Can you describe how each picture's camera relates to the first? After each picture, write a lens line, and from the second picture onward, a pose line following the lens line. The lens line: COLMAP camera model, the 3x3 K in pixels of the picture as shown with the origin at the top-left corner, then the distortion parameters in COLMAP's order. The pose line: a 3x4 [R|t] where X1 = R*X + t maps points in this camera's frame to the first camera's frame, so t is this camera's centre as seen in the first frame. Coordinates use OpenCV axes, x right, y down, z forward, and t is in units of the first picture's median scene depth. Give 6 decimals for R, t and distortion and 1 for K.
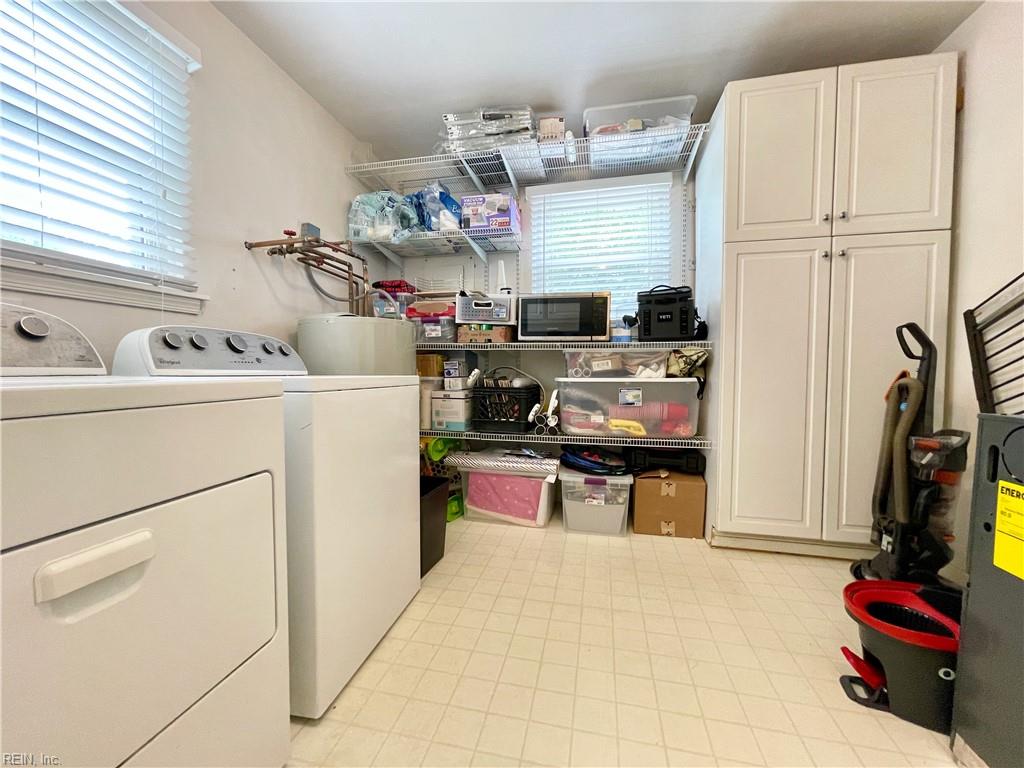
lens RADIAL K [[424.4, 0, 512.0], [0, 424.4, 384.0], [0, 0, 1]] dist [-0.001079, -0.000099]
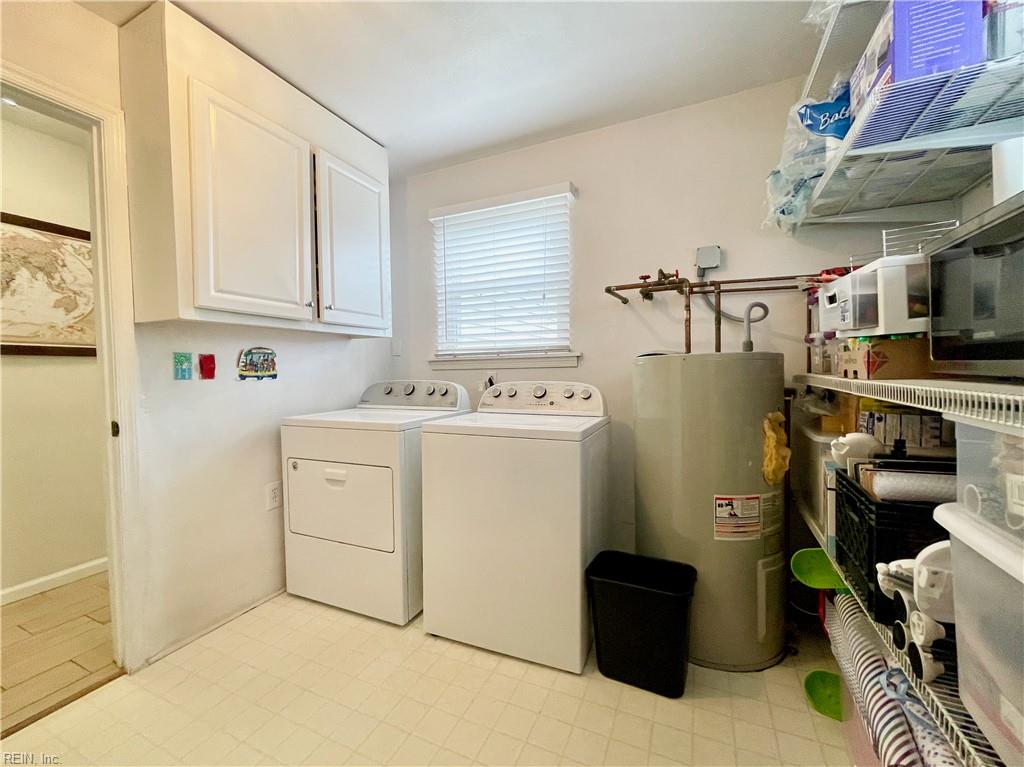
lens RADIAL K [[424.4, 0, 512.0], [0, 424.4, 383.5], [0, 0, 1]] dist [-0.001079, -0.000099]
pose [[-0.229549, 0.030441, -0.972821, 0.793826], [-0.018888, 0.999183, 0.035723, -0.177018], [0.973114, 0.026574, -0.228787, 1.292170]]
